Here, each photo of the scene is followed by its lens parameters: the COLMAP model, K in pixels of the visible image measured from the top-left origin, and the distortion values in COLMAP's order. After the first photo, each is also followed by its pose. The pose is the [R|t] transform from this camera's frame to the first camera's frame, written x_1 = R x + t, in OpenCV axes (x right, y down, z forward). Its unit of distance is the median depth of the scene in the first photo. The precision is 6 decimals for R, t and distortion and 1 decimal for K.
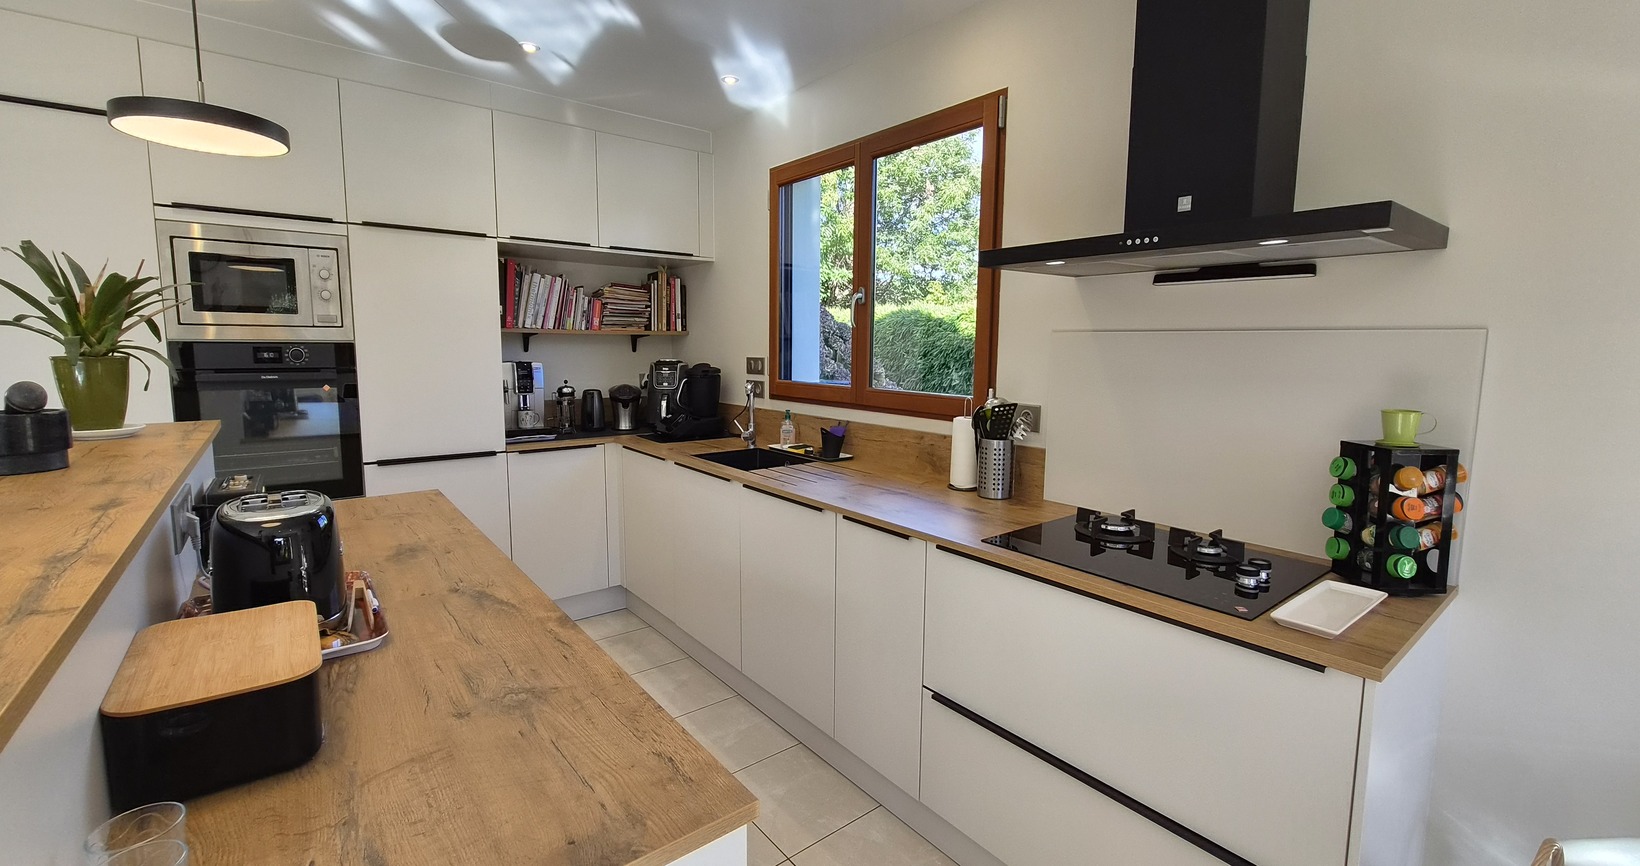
lens RADIAL K [[674.0, 0, 811.3], [0, 674.0, 422.8], [0, 0, 1]] dist [-0.012760, -0.000064]
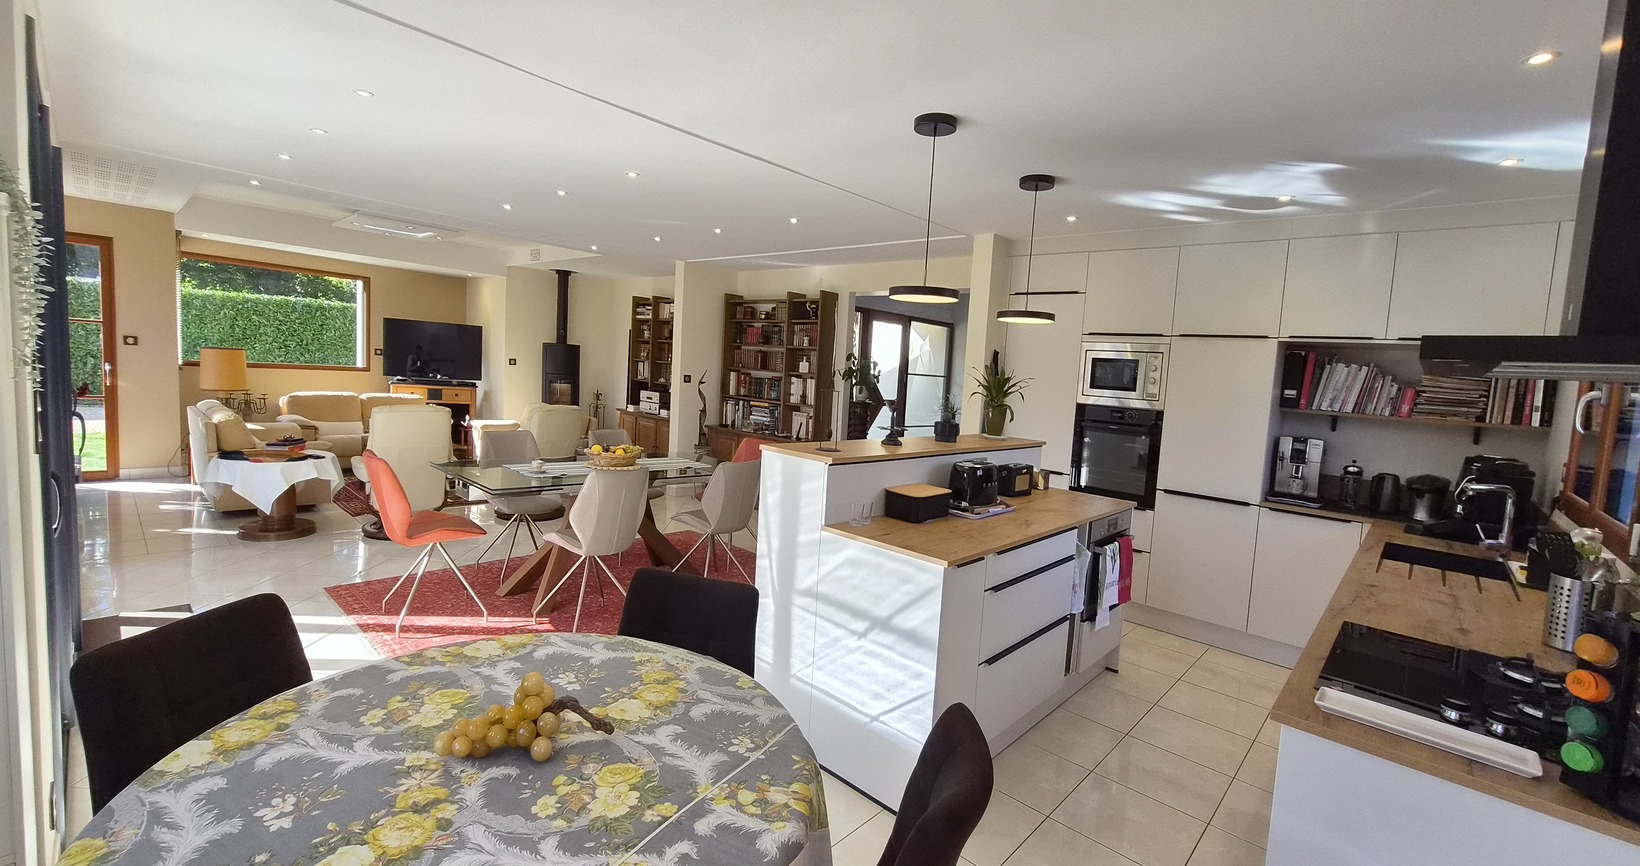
lens RADIAL K [[674.0, 0, 814.0], [0, 674.0, 434.9], [0, 0, 1]] dist [-0.009827, 0.000060]
pose [[0.156444, 0.099460, -0.982666, 0.583979], [-0.181451, 0.980877, 0.070391, -0.022281], [0.970876, 0.167294, 0.171499, -0.037656]]
